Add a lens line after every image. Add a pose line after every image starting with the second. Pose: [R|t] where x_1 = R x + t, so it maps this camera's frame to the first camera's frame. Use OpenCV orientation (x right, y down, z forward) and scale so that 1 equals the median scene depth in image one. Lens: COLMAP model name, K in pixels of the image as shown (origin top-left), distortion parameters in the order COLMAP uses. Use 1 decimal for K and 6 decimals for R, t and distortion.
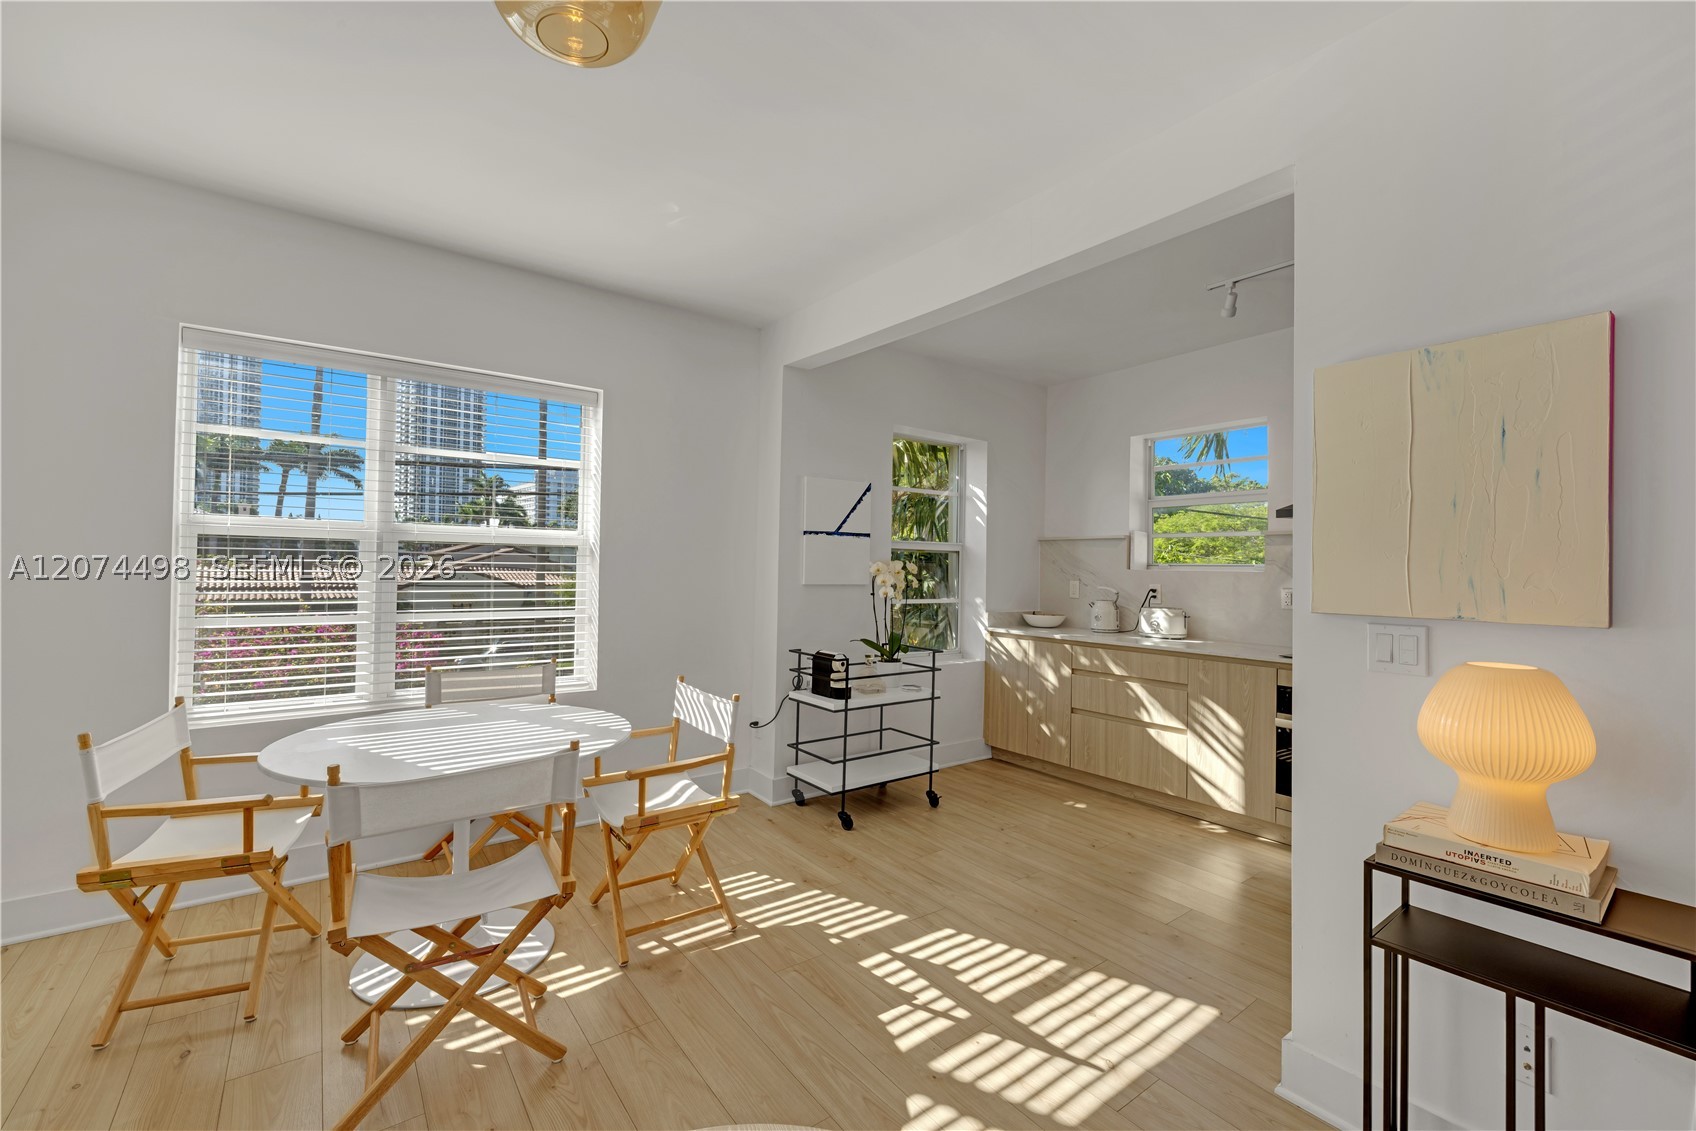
lens RADIAL K [[706.7, 0, 845.1], [0, 706.7, 561.6], [0, 0, 1]] dist [0.002007, -0.000197]
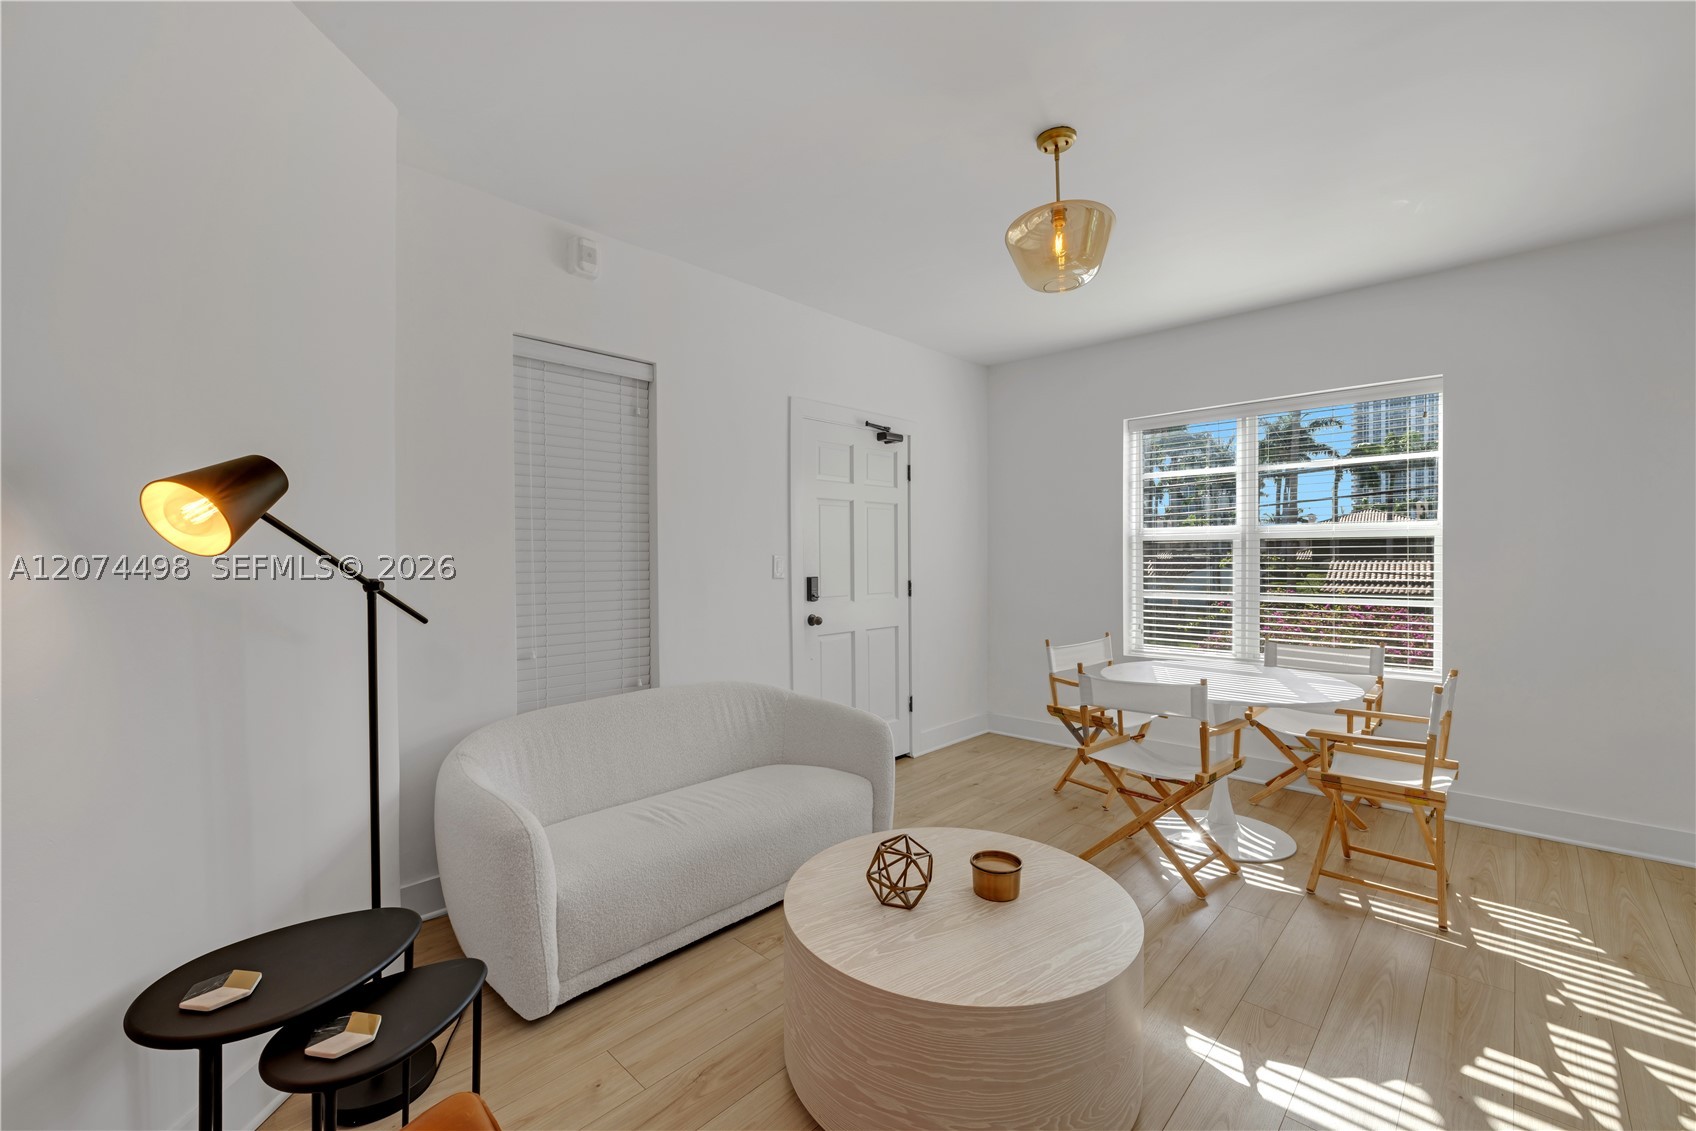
lens RADIAL K [[706.7, 0, 845.1], [0, 706.7, 561.6], [0, 0, 1]] dist [0.002007, -0.000197]
pose [[0.160861, -0.010236, -0.986924, 0.636253], [0.016164, 0.999839, -0.007736, 0.011657], [0.986845, -0.014709, 0.161001, 0.044098]]
